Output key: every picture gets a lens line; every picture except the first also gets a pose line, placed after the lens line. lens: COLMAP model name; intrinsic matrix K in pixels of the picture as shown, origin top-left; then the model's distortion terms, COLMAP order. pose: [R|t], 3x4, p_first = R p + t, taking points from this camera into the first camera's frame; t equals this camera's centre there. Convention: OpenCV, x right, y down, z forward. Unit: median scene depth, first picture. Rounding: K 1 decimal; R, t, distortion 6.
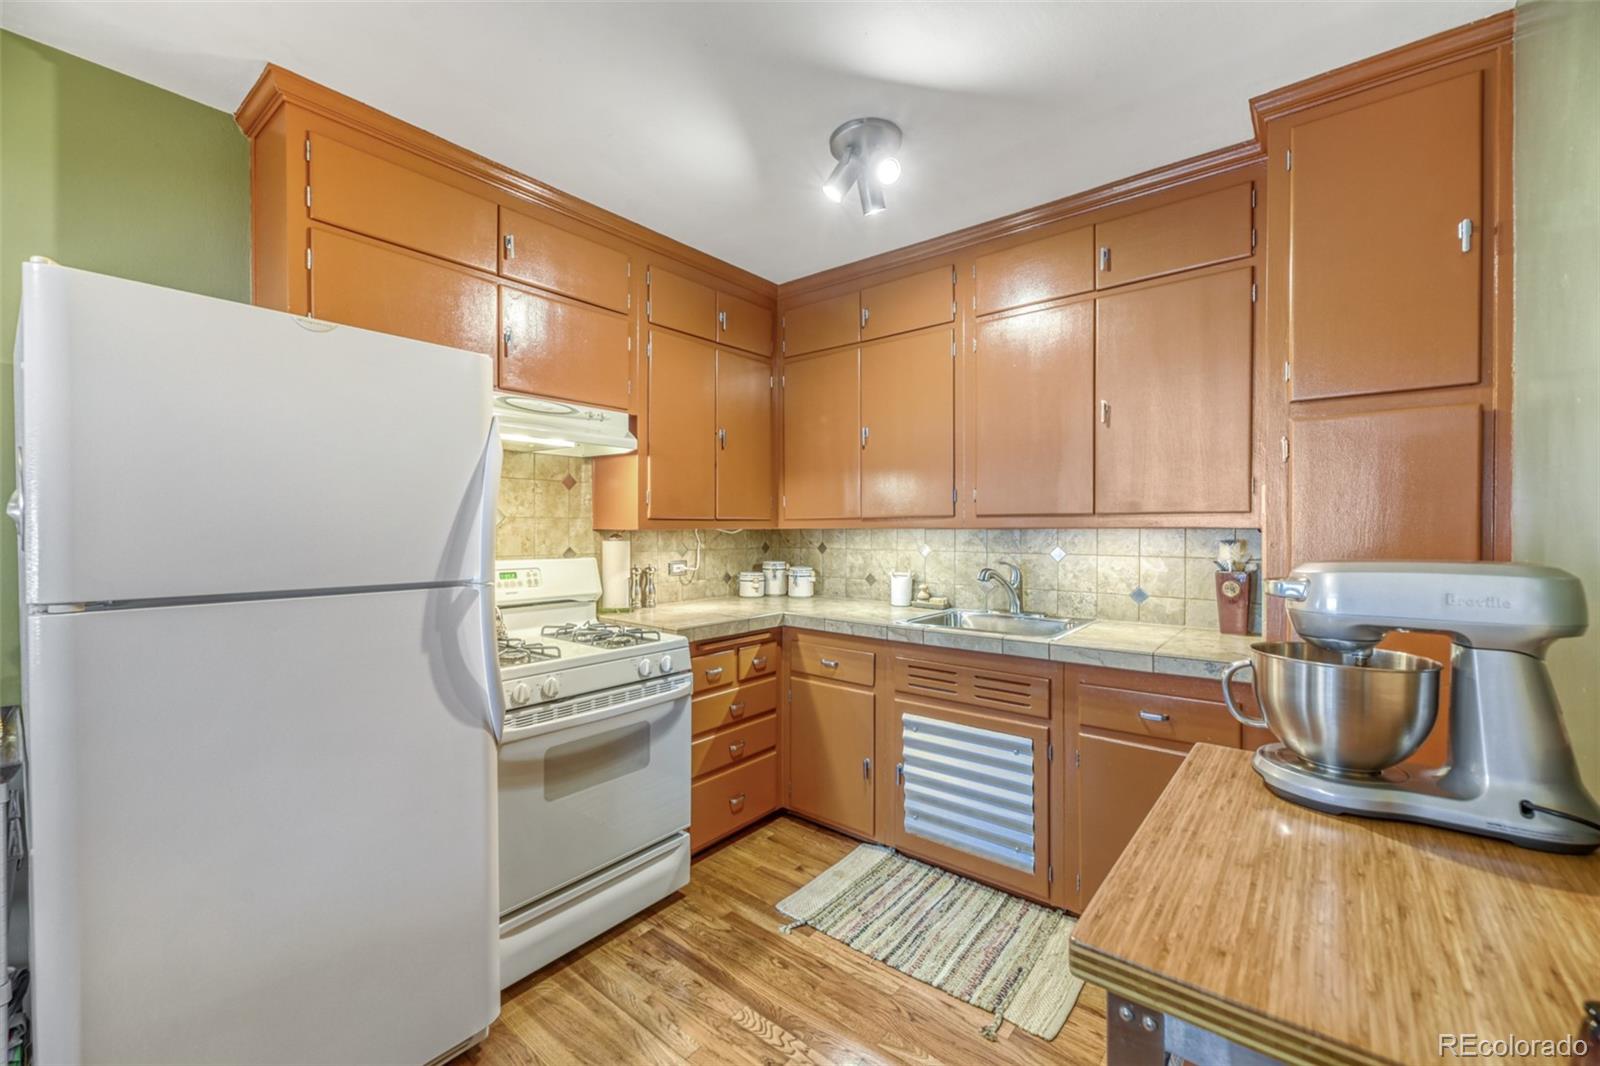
lens RADIAL K [[649.3, 0, 786.8], [0, 649.3, 537.3], [0, 0, 1]] dist [0.000259, -0.001101]
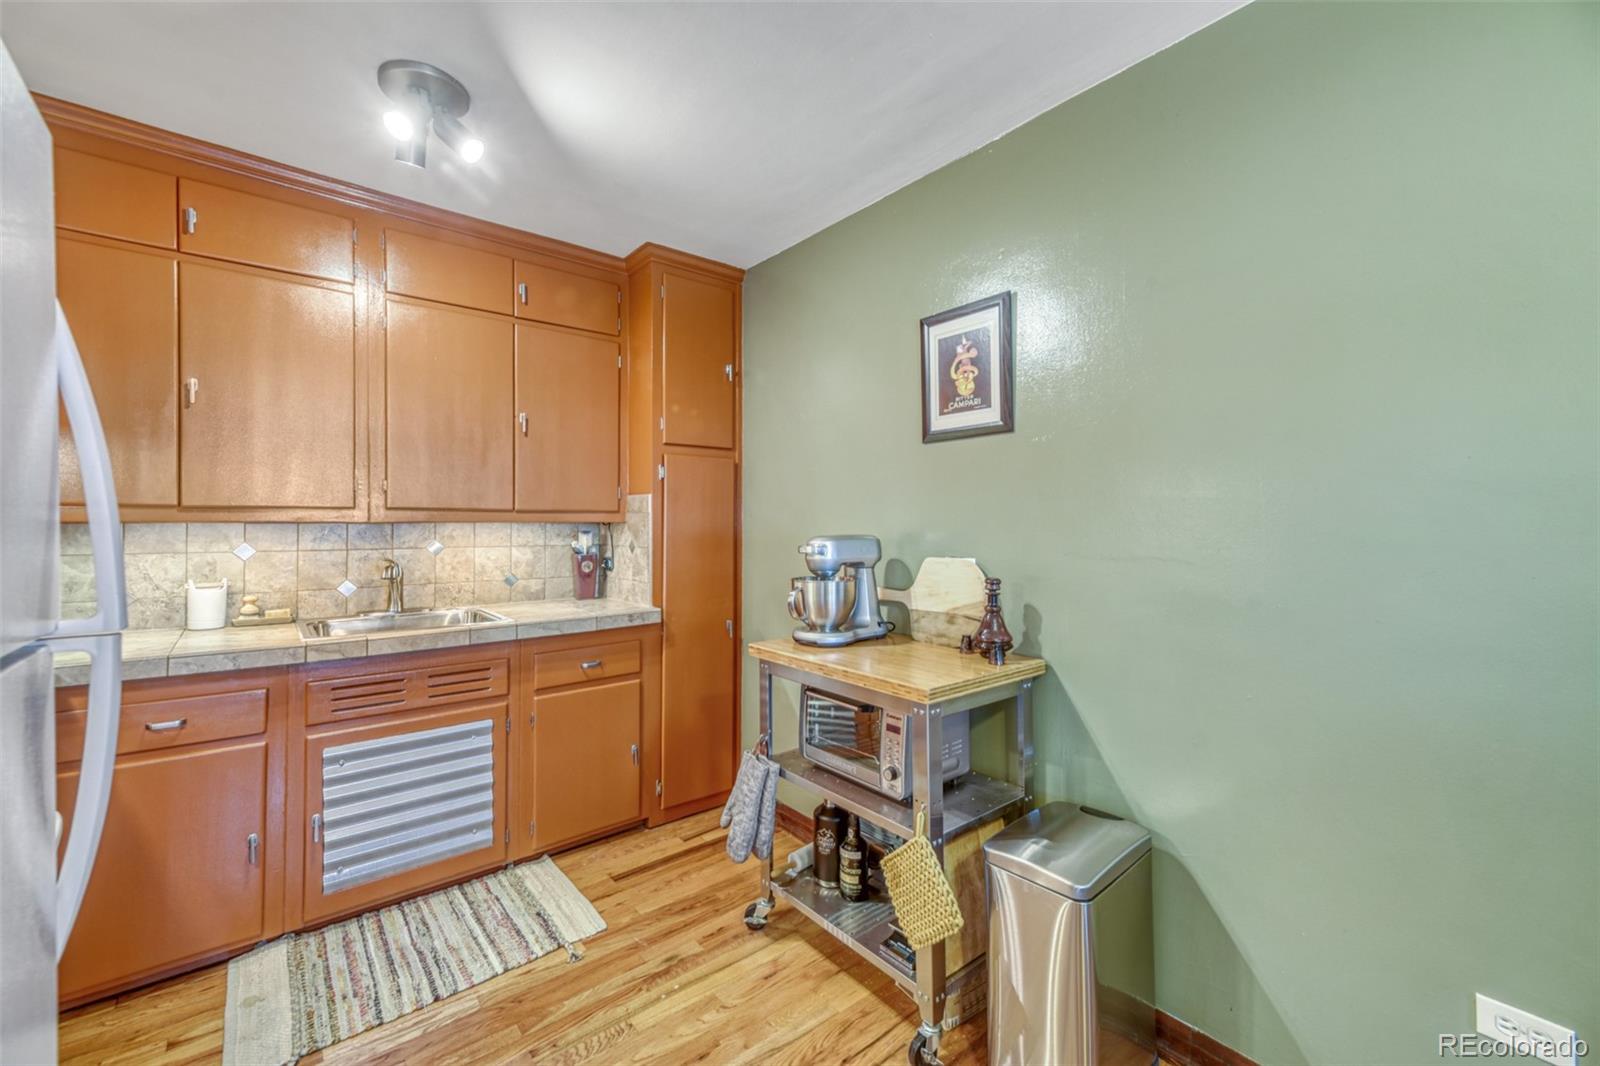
lens RADIAL K [[649.3, 0, 814.5], [0, 649.3, 527.2], [0, 0, 1]] dist [0.000259, -0.001101]
pose [[0.177588, -0.005055, 0.984092, -0.537697], [0.014306, 0.999894, 0.002554, -0.000449], [-0.984001, 0.013625, 0.177641, 0.260479]]
